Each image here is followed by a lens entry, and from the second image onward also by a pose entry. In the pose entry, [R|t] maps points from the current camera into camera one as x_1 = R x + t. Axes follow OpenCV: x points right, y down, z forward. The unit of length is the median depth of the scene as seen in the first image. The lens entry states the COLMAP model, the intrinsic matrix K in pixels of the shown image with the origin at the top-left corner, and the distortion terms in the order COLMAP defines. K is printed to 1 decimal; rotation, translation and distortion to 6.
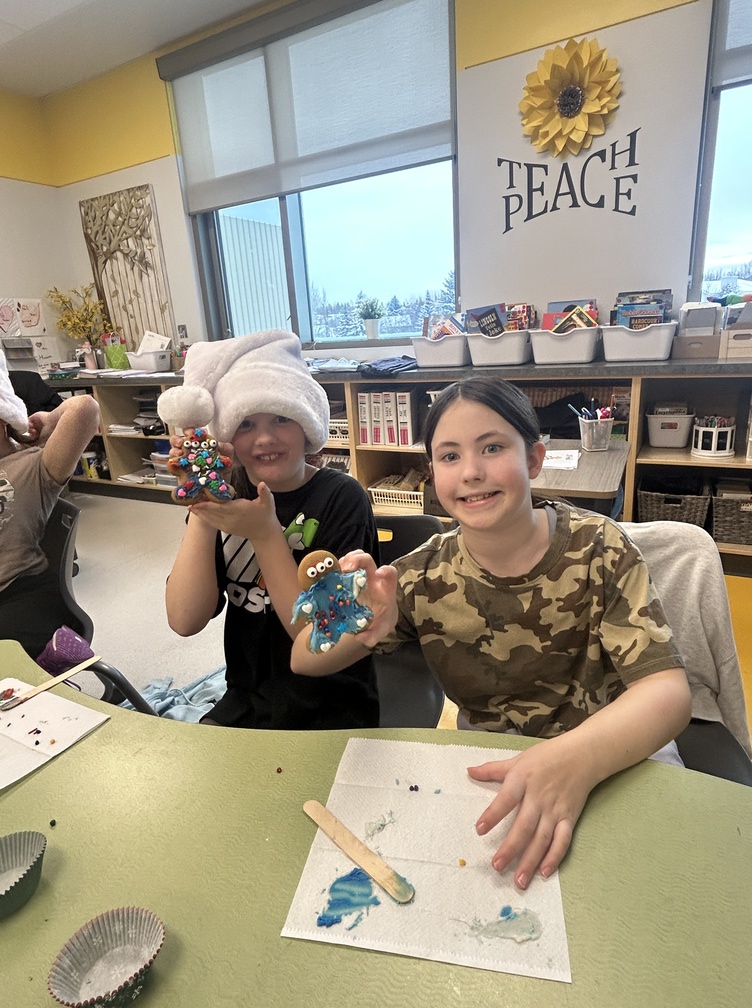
lens RADIAL K [[570.2, 0, 376.0], [0, 570.2, 504.0], [0, 0, 1]] dist [-0.006466, -0.000755]
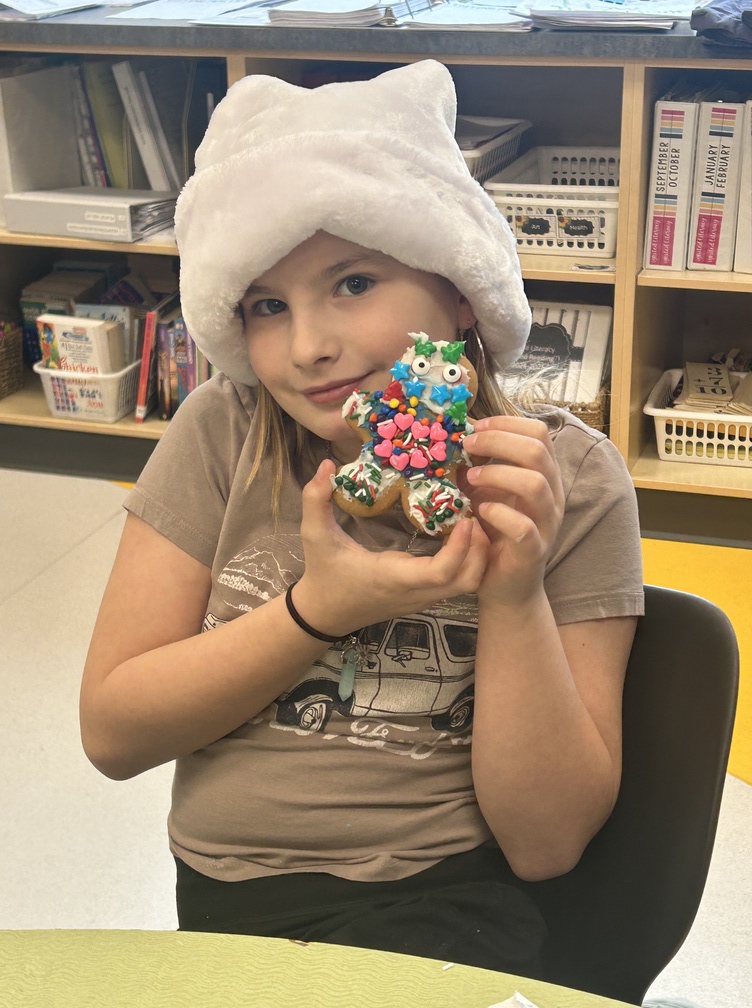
lens RADIAL K [[1663.3, 0, 376.0], [0, 1663.3, 504.0], [0, 0, 1]] dist [0.026741, 0.069187]
pose [[0.984318, -0.011531, 0.176028, -0.367908], [0.002766, 0.998748, 0.049958, -0.024214], [-0.176384, -0.048687, 0.983117, 0.138895]]
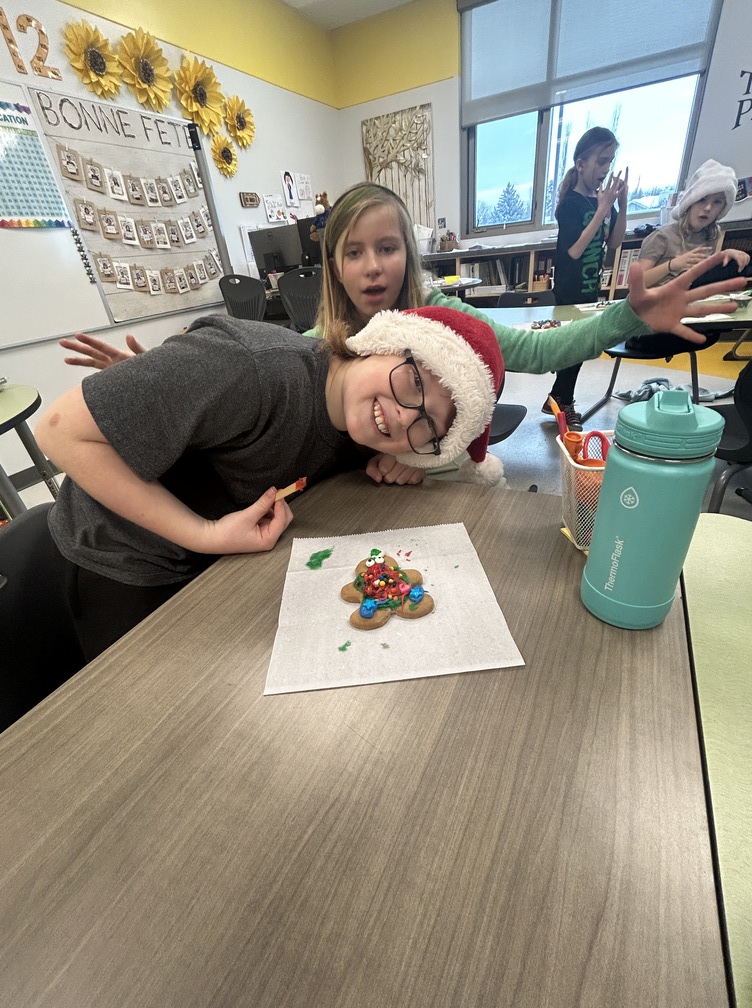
lens RADIAL K [[433.2, 0, 376.0], [0, 433.2, 504.0], [0, 0, 1]] dist [0.004877, -0.003681]
pose [[0.998635, -0.049803, 0.015733, -0.827622], [0.045234, 0.975311, 0.216152, 0.217920], [-0.026110, -0.215146, 0.976233, -0.335703]]
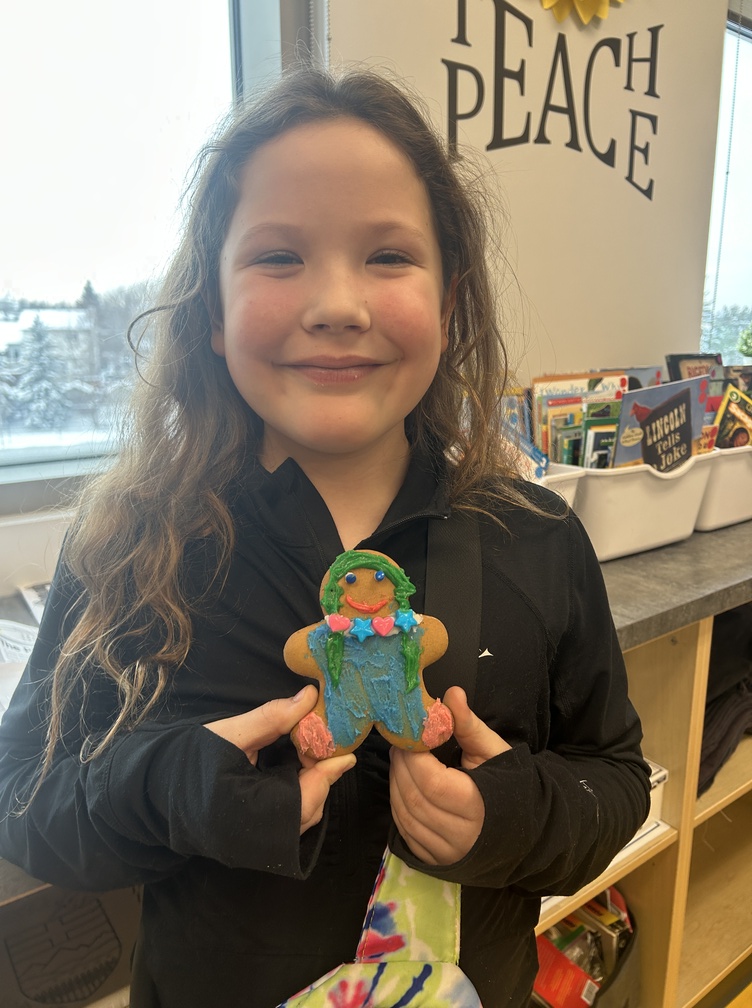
lens RADIAL K [[760.6, 0, 376.0], [0, 760.6, 504.0], [0, 0, 1]] dist [0.002864, -0.000860]
pose [[0.420333, -0.140261, 0.896464, -0.242785], [0.247526, 0.968233, 0.035430, -0.314555], [-0.872955, 0.207006, 0.441698, 0.904668]]
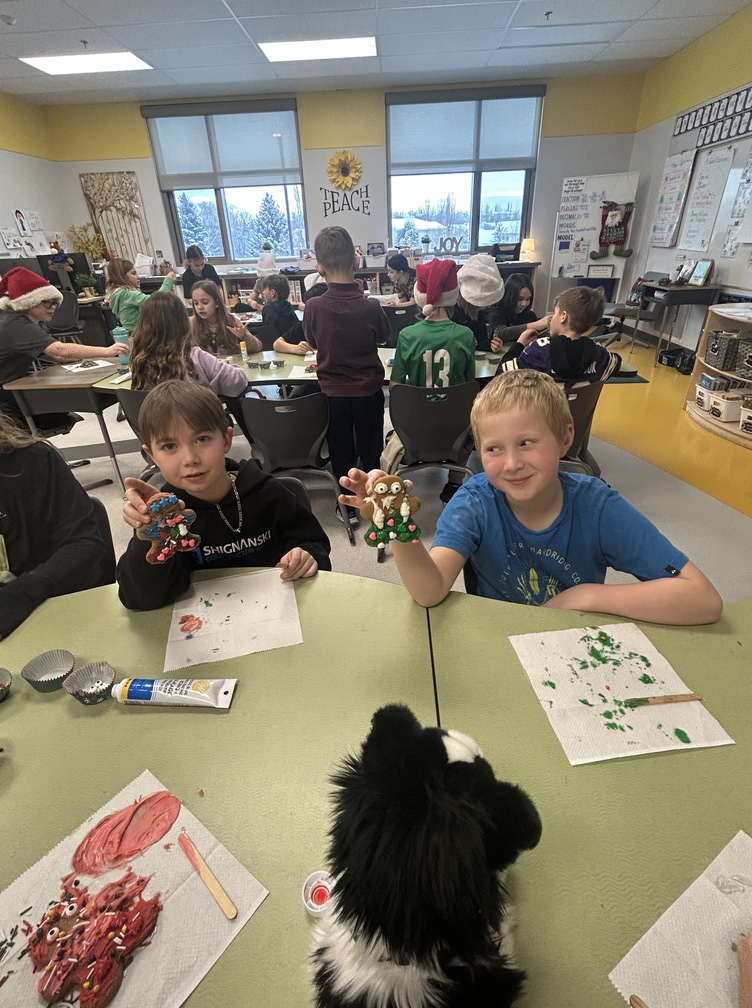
lens RADIAL K [[486.6, 0, 379.7], [0, 486.6, 504.4], [0, 0, 1]] dist [-0.013410, 0.009247]
pose [[0.892153, -0.187138, 0.411147, -0.752174], [0.114048, 0.973981, 0.195844, 0.430153], [-0.437099, -0.127832, 0.890283, -1.343616]]
